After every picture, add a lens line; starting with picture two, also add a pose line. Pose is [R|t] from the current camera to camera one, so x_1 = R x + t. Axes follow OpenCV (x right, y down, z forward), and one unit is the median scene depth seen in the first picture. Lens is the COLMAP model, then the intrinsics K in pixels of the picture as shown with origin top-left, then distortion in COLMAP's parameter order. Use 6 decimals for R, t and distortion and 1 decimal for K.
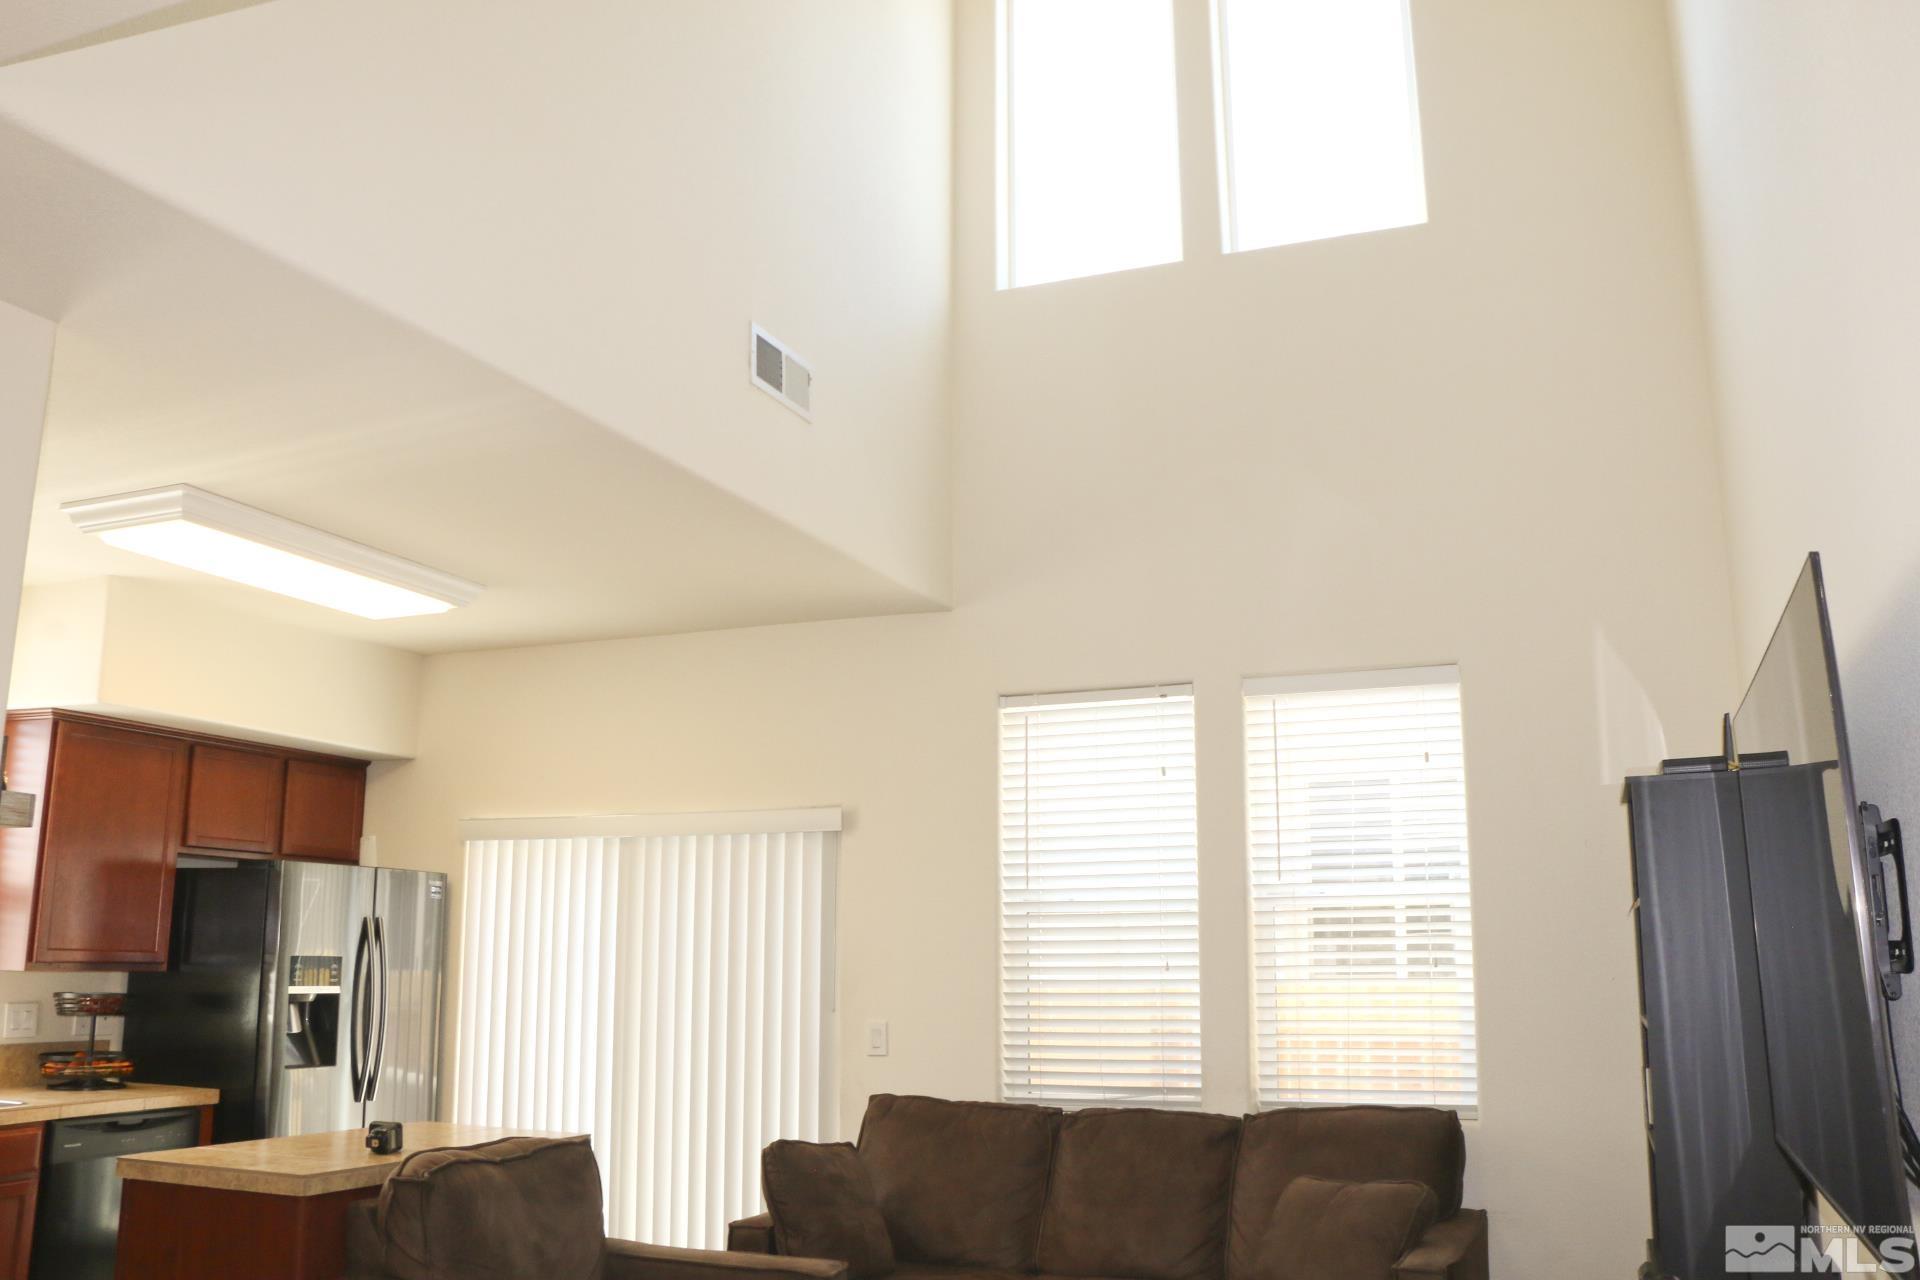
lens RADIAL K [[1595.6, 0, 960.0], [0, 1595.6, 640.0], [0, 0, 1]] dist [-0.158706, 0.122283]
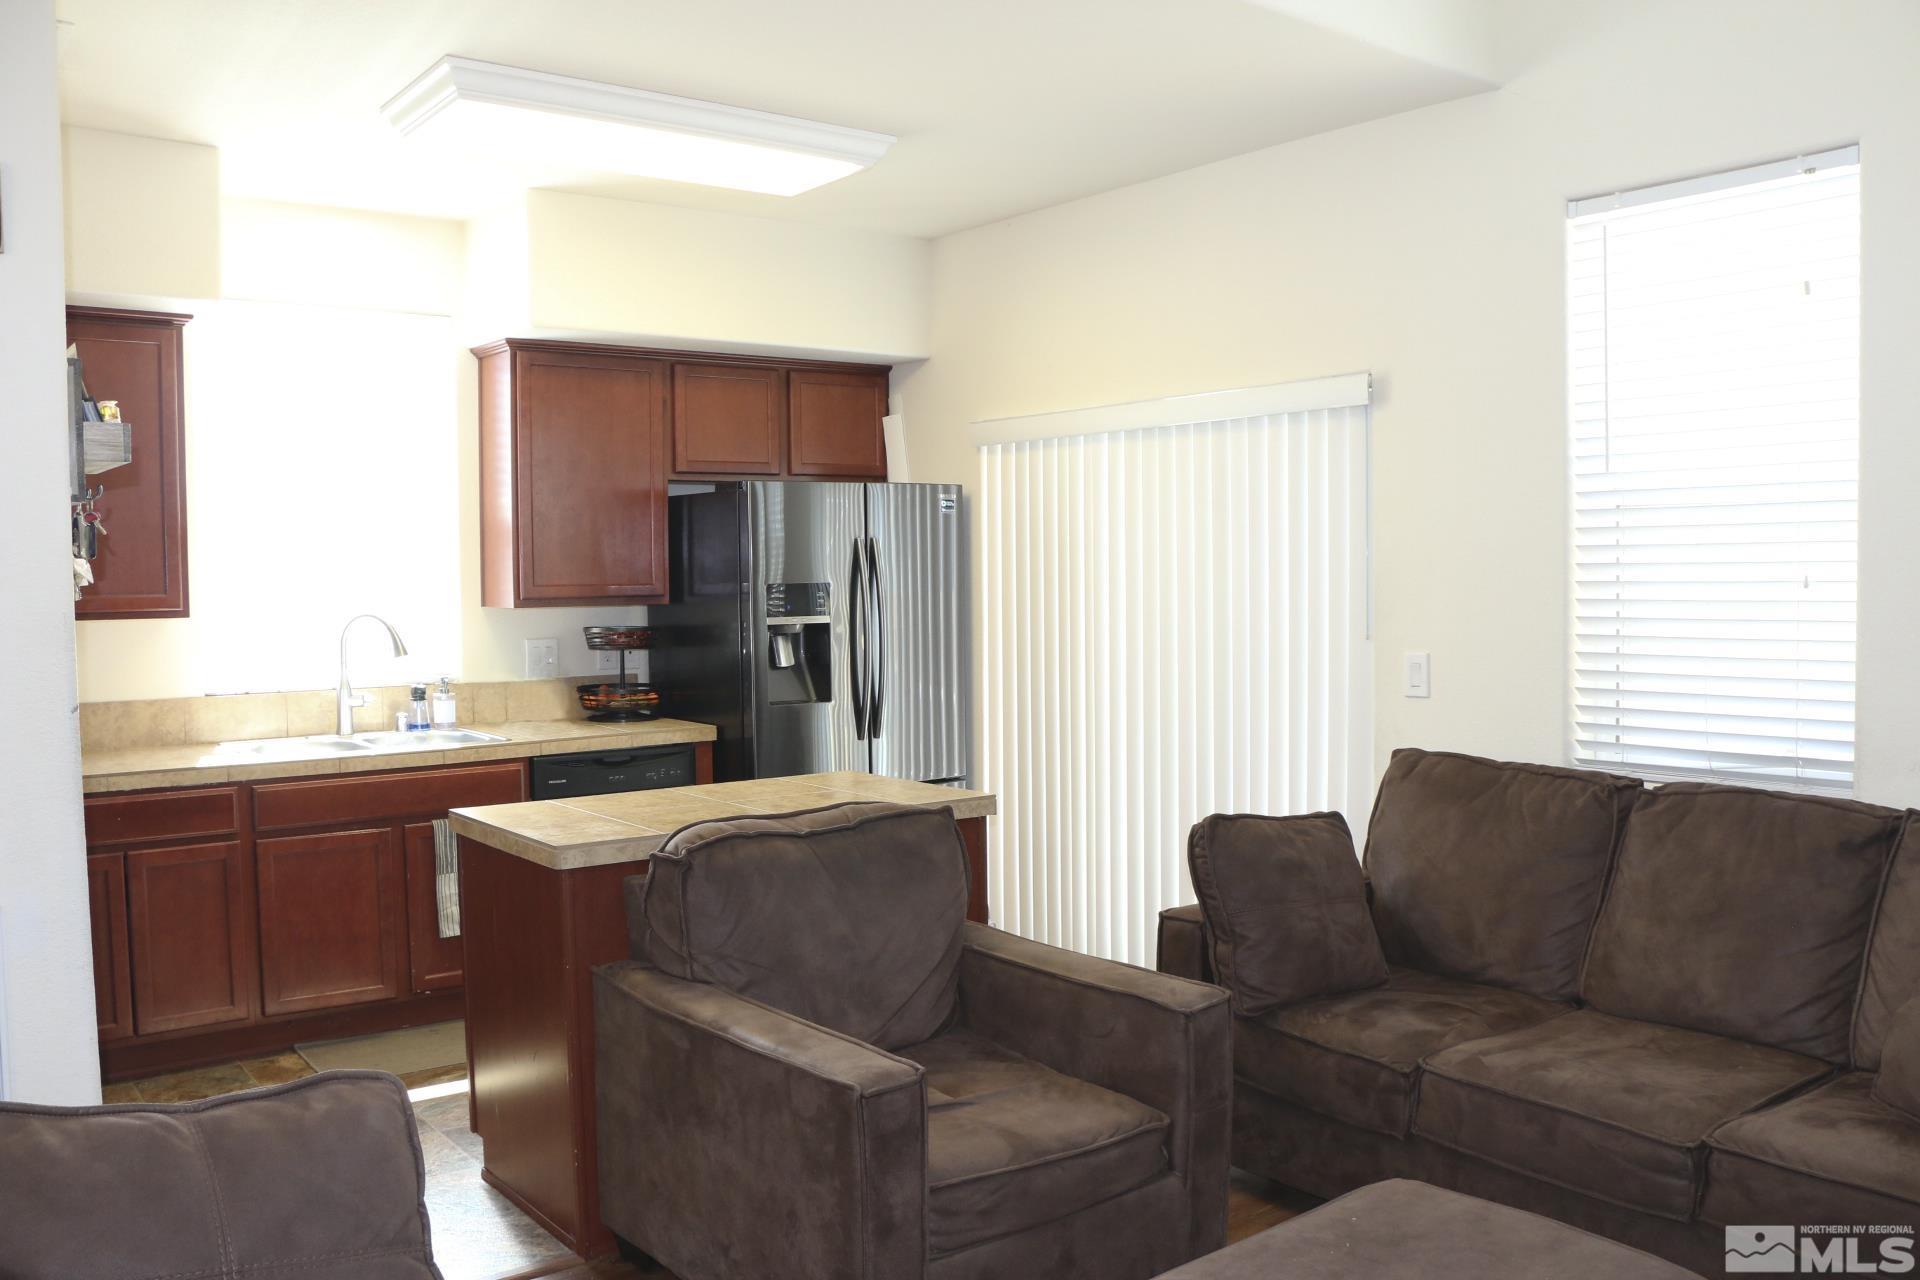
lens RADIAL K [[1595.6, 0, 960.0], [0, 1595.6, 640.0], [0, 0, 1]] dist [-0.158706, 0.122283]
pose [[0.871516, 0.008146, -0.490299, 0.130528], [0.111754, 0.970251, 0.214766, 0.047787], [0.477462, -0.241965, 0.844679, 0.257300]]
